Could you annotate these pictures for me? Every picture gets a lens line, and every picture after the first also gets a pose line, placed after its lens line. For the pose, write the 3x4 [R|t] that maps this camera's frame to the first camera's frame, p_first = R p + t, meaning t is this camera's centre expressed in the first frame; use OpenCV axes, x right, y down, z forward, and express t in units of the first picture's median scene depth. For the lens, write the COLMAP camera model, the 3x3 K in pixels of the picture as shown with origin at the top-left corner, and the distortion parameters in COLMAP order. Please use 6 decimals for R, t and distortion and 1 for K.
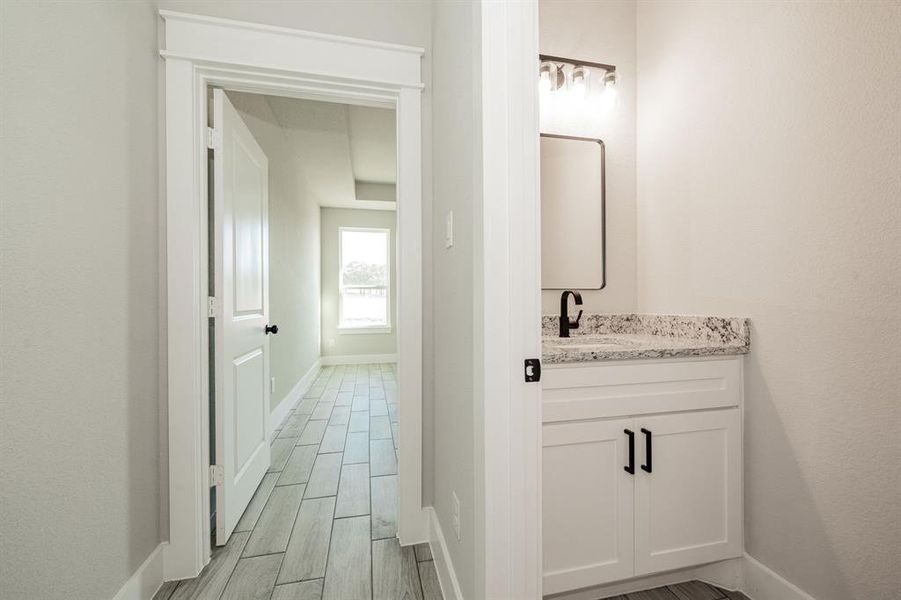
lens RADIAL K [[361.7, 0, 448.0], [0, 361.7, 301.8], [0, 0, 1]] dist [-0.000902, 0.000170]
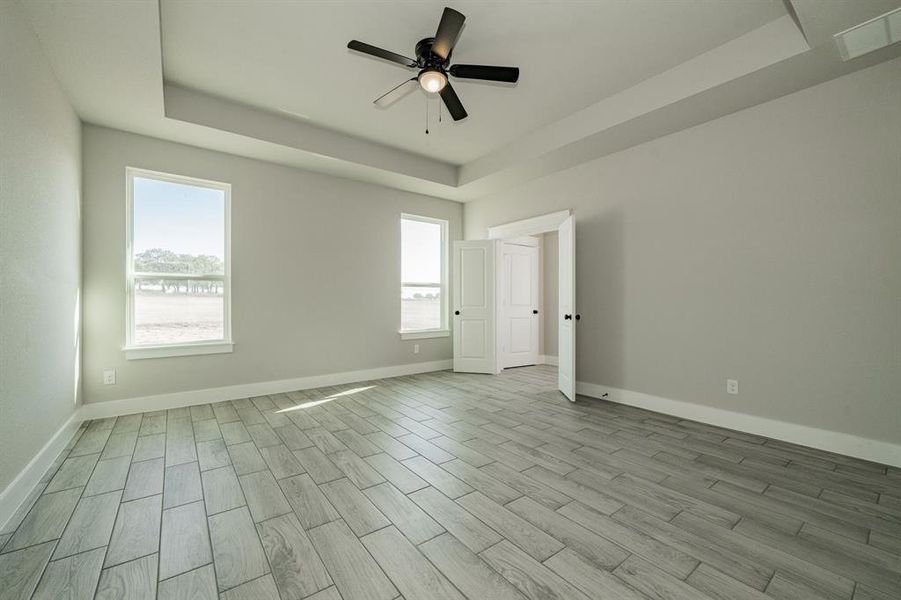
lens RADIAL K [[361.7, 0, 448.0], [0, 361.7, 301.8], [0, 0, 1]] dist [-0.000902, 0.000170]
pose [[0.908569, 0.003185, 0.417722, -0.085913], [-0.003460, 0.999994, -0.000098, -0.001749], [-0.417720, -0.001357, 0.908575, 0.299089]]
